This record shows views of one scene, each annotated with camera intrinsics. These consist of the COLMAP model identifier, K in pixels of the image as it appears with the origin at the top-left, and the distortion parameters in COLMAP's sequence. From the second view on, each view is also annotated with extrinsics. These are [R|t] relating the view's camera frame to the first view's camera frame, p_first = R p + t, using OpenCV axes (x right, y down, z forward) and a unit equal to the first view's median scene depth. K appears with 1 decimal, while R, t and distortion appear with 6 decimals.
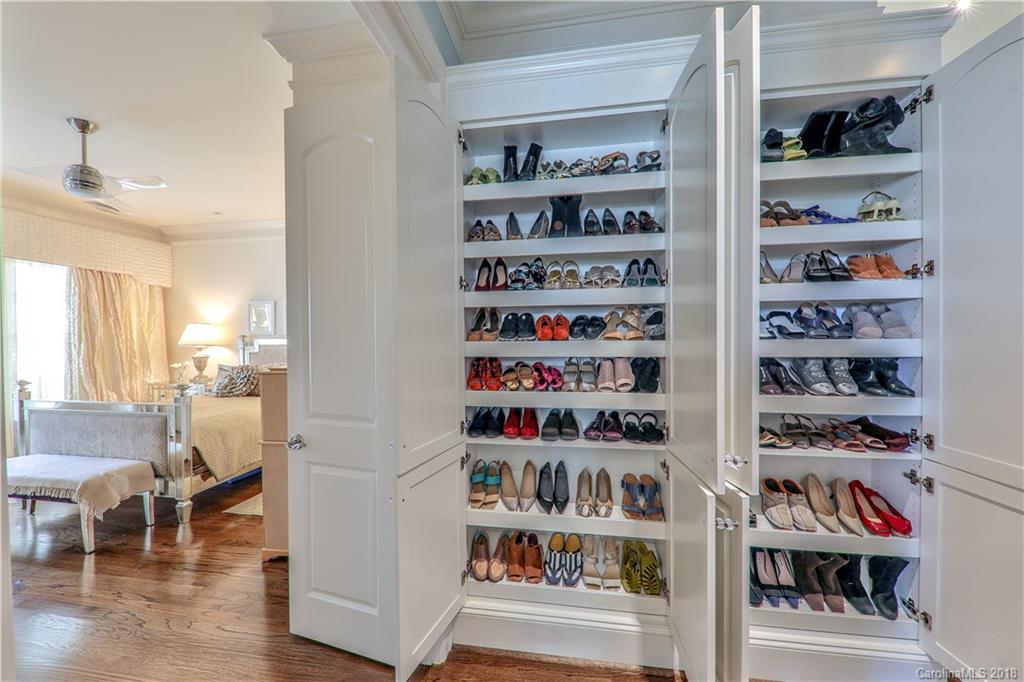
lens RADIAL K [[373.0, 0, 512.0], [0, 373.0, 340.9], [0, 0, 1]] dist [0.005980, -0.004155]
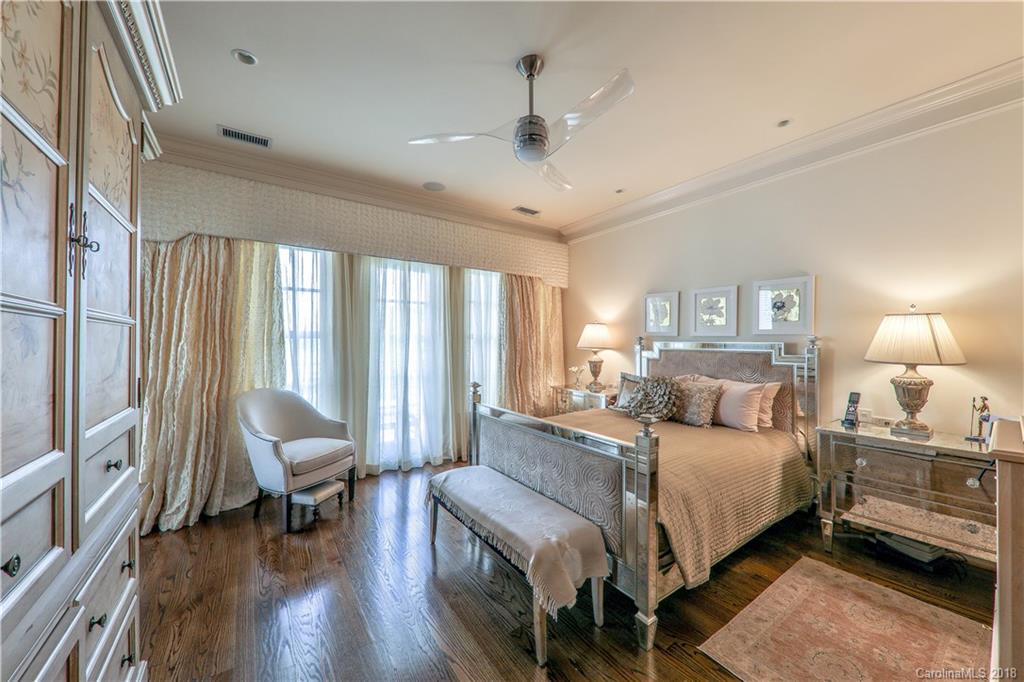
lens RADIAL K [[373.0, 0, 511.5], [0, 373.0, 340.2], [0, 0, 1]] dist [0.005980, -0.004155]
pose [[0.694210, 0.004838, -0.719757, -0.377449], [-0.014525, 0.999868, -0.007289, 0.002469], [0.719626, 0.015514, 0.694188, 0.267857]]
